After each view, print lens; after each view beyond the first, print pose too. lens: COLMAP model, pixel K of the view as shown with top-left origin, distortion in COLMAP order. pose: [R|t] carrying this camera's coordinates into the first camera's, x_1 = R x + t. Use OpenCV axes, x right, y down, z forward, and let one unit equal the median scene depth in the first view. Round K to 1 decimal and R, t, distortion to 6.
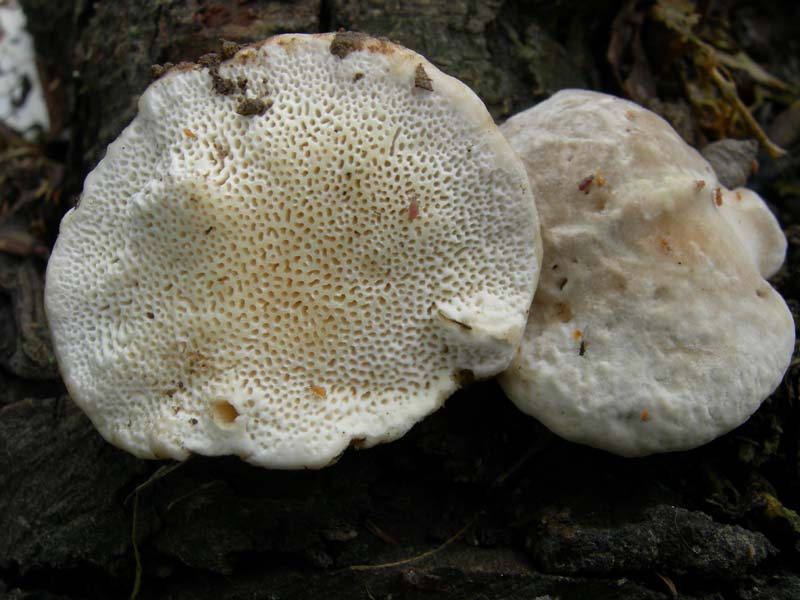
lens RADIAL K [[841.9, 0, 398.7], [0, 841.9, 299.8], [0, 0, 1]] dist [0.093226, 0.000000]
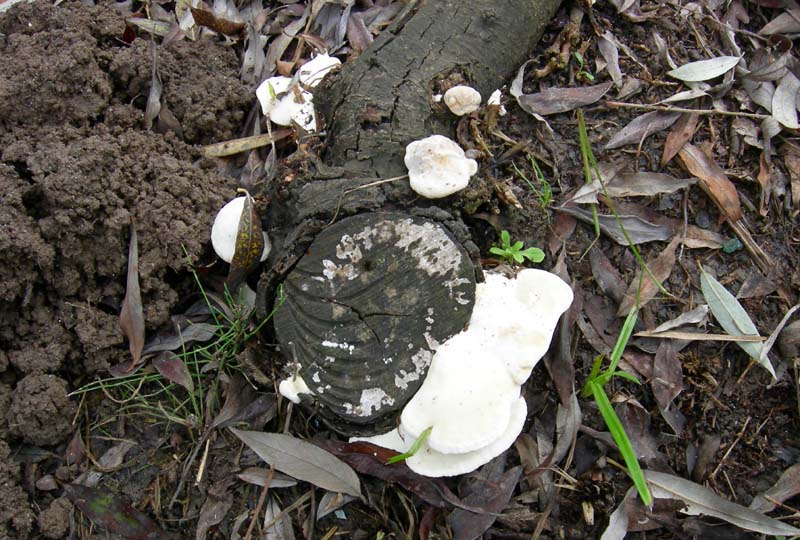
lens RADIAL K [[880.1, 0, 400.3], [0, 880.1, 269.8], [0, 0, 1]] dist [-0.002331, 0.000000]
pose [[0.980321, 0.149840, -0.128527, 0.810093], [-0.161880, 0.982793, -0.088954, 1.076128], [0.112987, 0.108009, 0.987708, -4.230524]]
